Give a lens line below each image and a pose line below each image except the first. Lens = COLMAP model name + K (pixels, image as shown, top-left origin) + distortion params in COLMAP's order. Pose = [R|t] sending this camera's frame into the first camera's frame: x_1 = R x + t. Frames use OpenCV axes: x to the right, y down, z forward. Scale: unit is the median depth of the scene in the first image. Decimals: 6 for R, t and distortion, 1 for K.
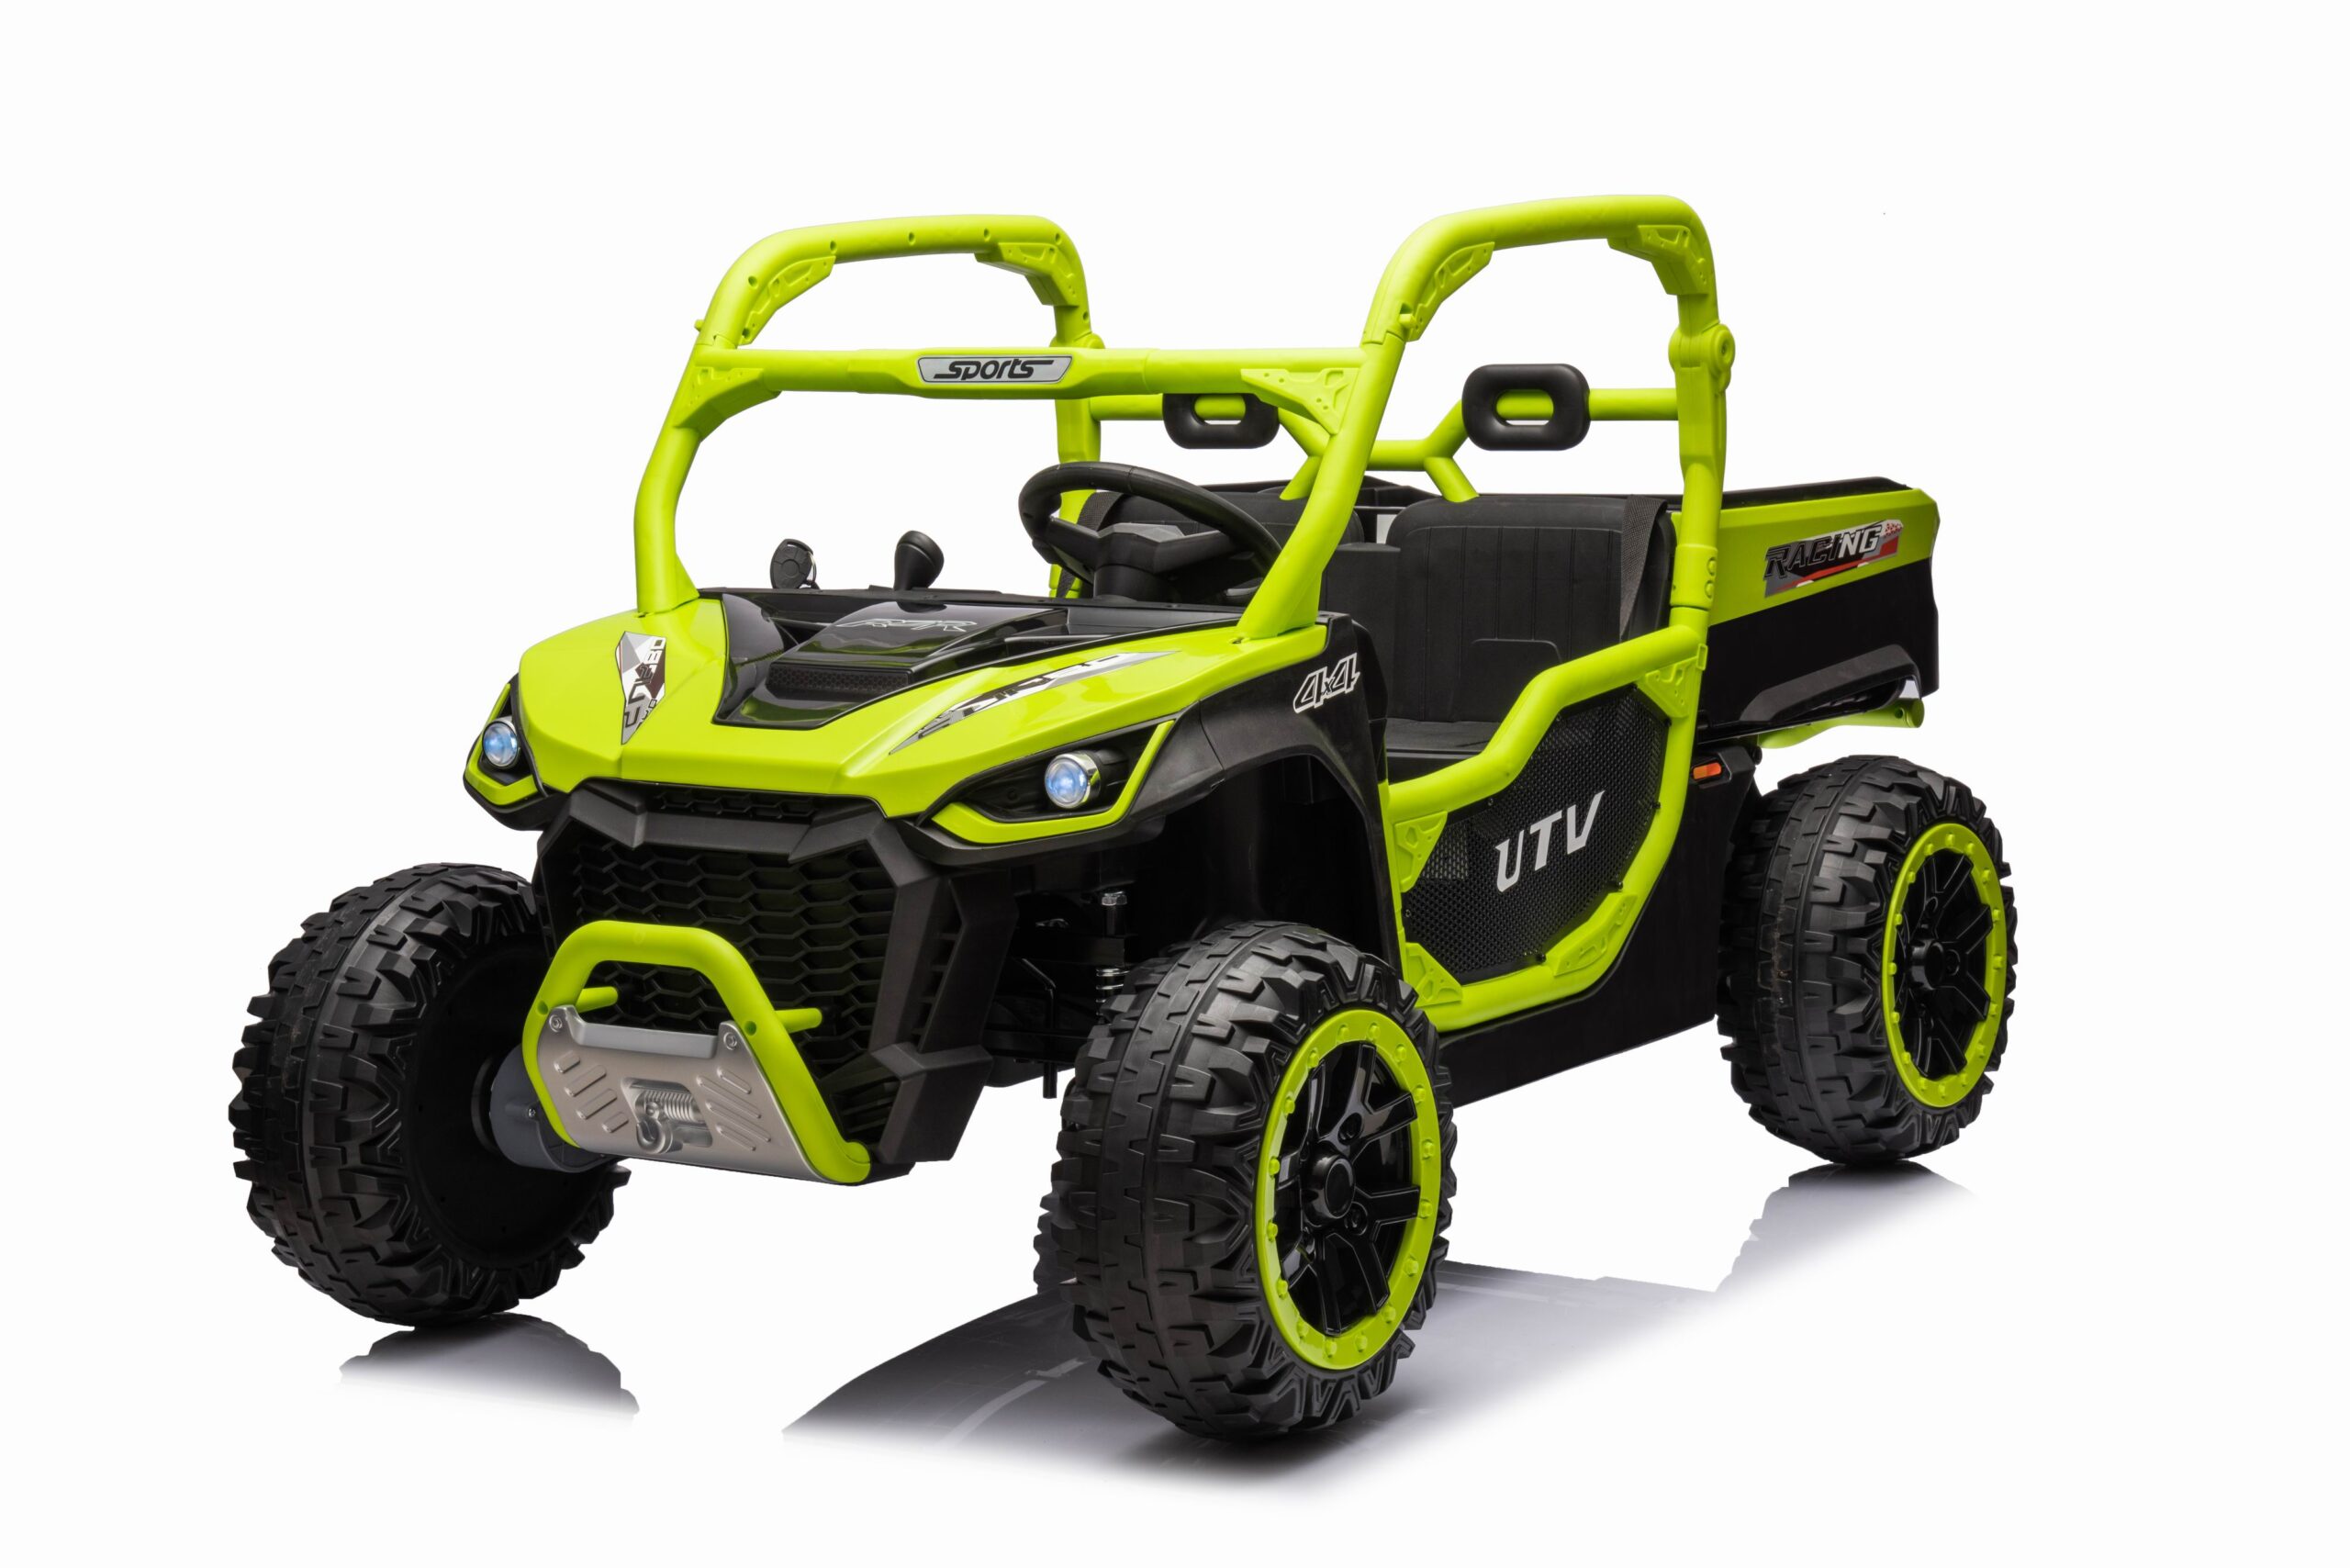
lens RADIAL K [[4345.1, 0, 1175.0], [0, 4345.1, 784.0], [0, 0, 1]] dist [0.027775, 0.022118]
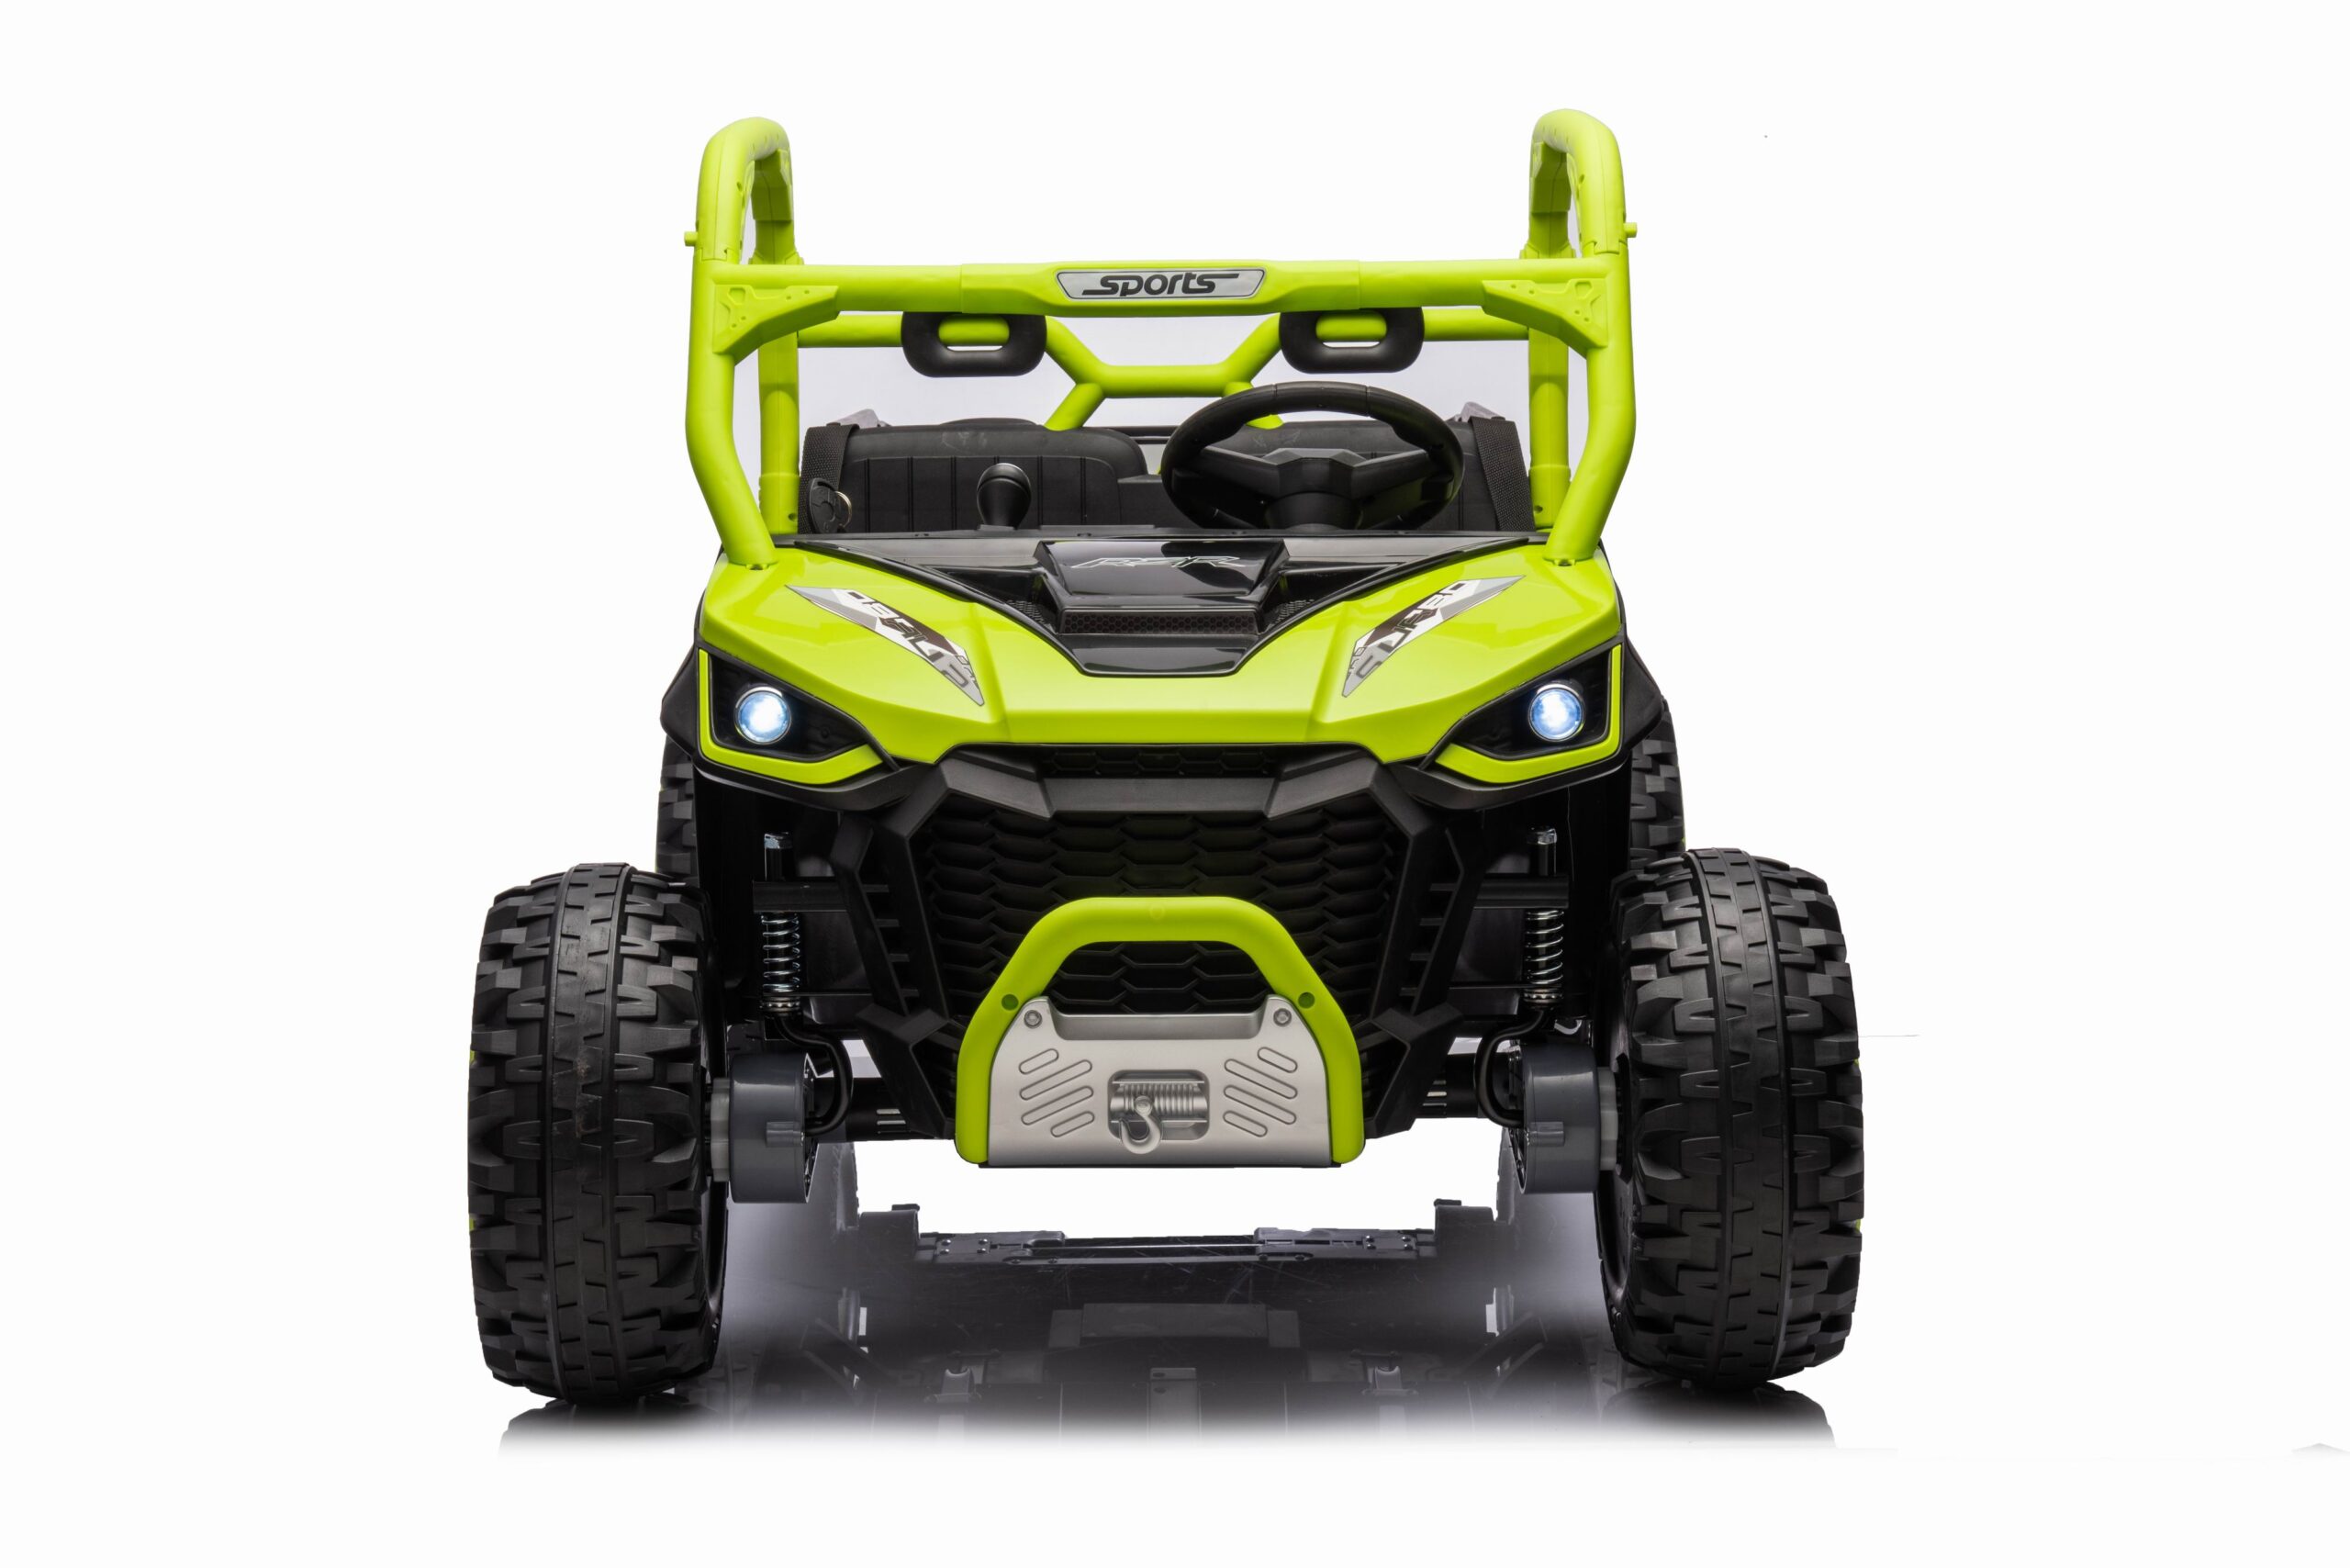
lens RADIAL K [[4545.8, 0, 1175.0], [0, 4545.8, 784.0], [0, 0, 1]] dist [0.012188, 0.002629]
pose [[0.852259, -0.058344, 0.519856, -0.545541], [0.056509, 0.998214, 0.019390, -0.008280], [-0.520058, 0.012851, 0.854034, 0.177647]]
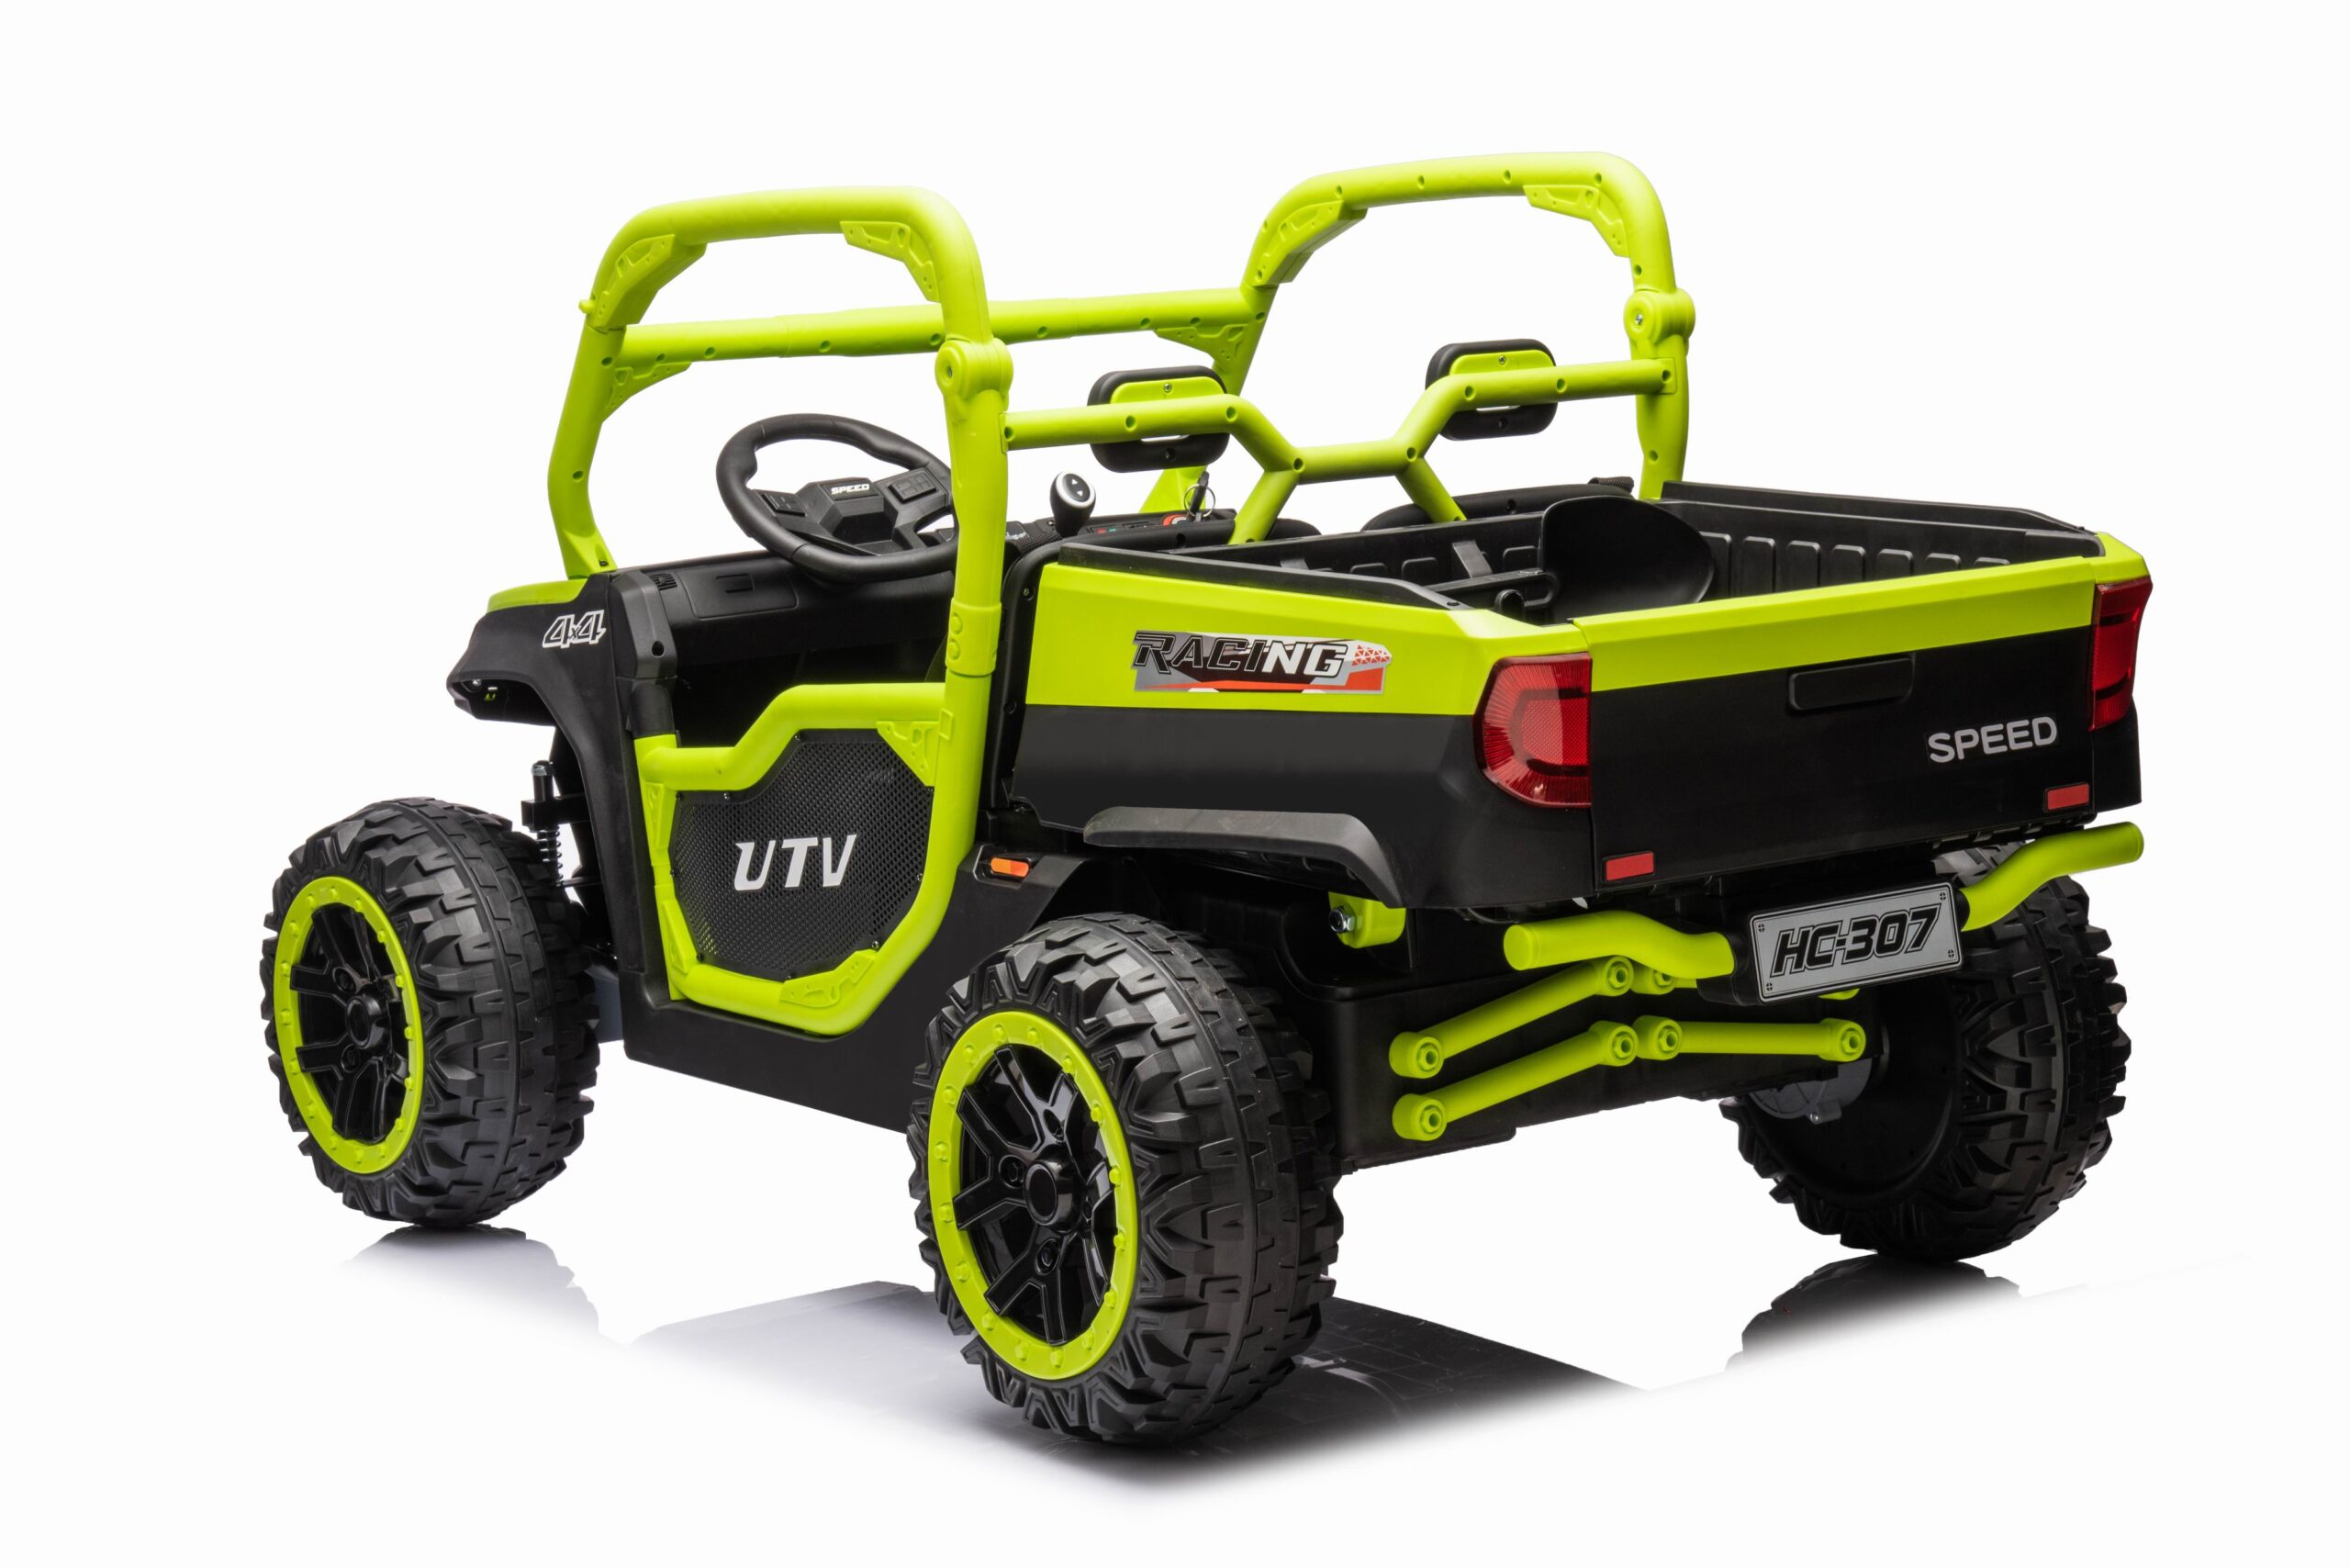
lens RADIAL K [[4503.7, 0, 1175.0], [0, 4503.7, 784.0], [0, 0, 1]] dist [0.315371, 0.031774]
pose [[-0.333349, 0.167720, -0.927765, 0.999658], [-0.068181, 0.977184, 0.201152, -0.214053], [0.940335, 0.130310, -0.314308, 1.420258]]
